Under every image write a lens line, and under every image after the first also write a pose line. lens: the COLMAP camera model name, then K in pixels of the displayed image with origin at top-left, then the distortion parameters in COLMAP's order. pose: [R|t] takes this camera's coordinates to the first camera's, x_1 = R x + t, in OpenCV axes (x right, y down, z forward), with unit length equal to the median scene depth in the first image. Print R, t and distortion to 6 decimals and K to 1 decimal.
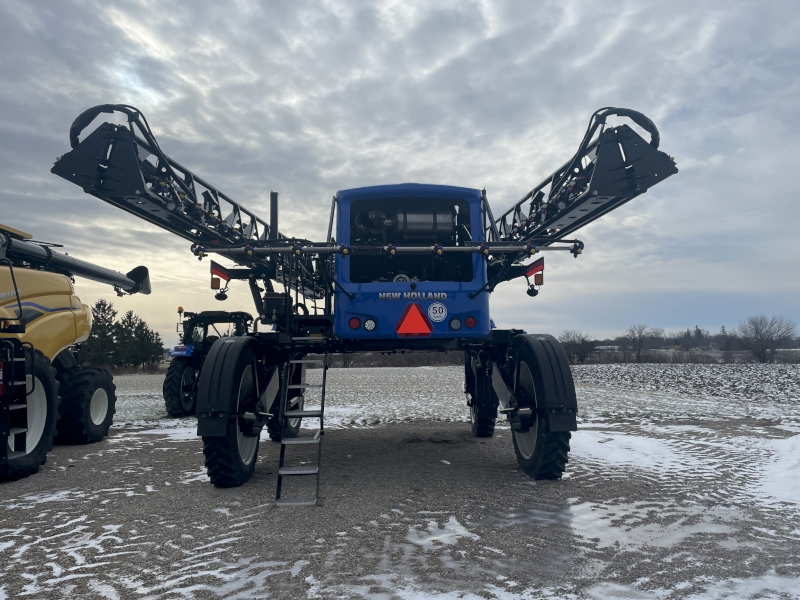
lens RADIAL K [[653.9, 0, 400.0], [0, 653.9, 300.0], [0, 0, 1]] dist [0.028157, -0.071978]
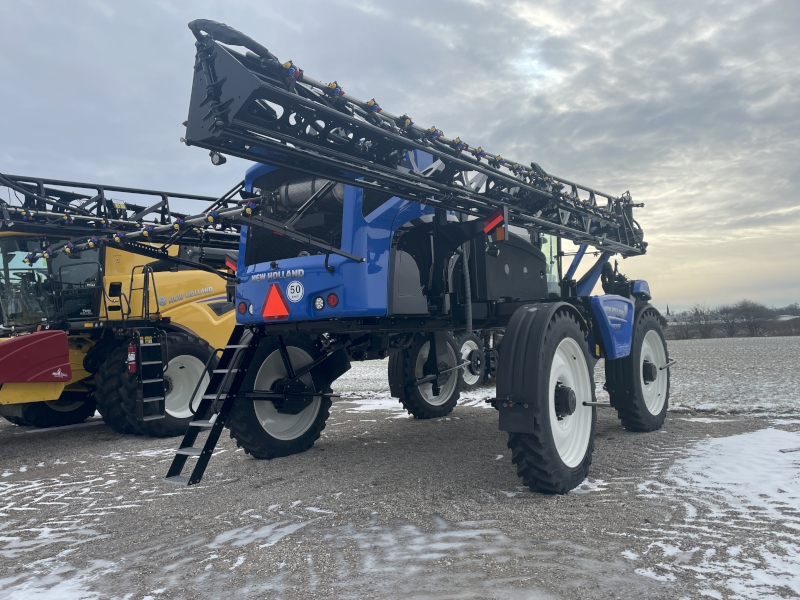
lens RADIAL K [[653.9, 0, 400.0], [0, 653.9, 300.0], [0, 0, 1]] dist [0.028157, -0.071978]
pose [[0.744424, -0.061608, -0.664859, 0.093787], [0.091260, 0.995778, 0.009909, 0.004260], [0.661442, -0.068051, 0.746903, 0.053312]]
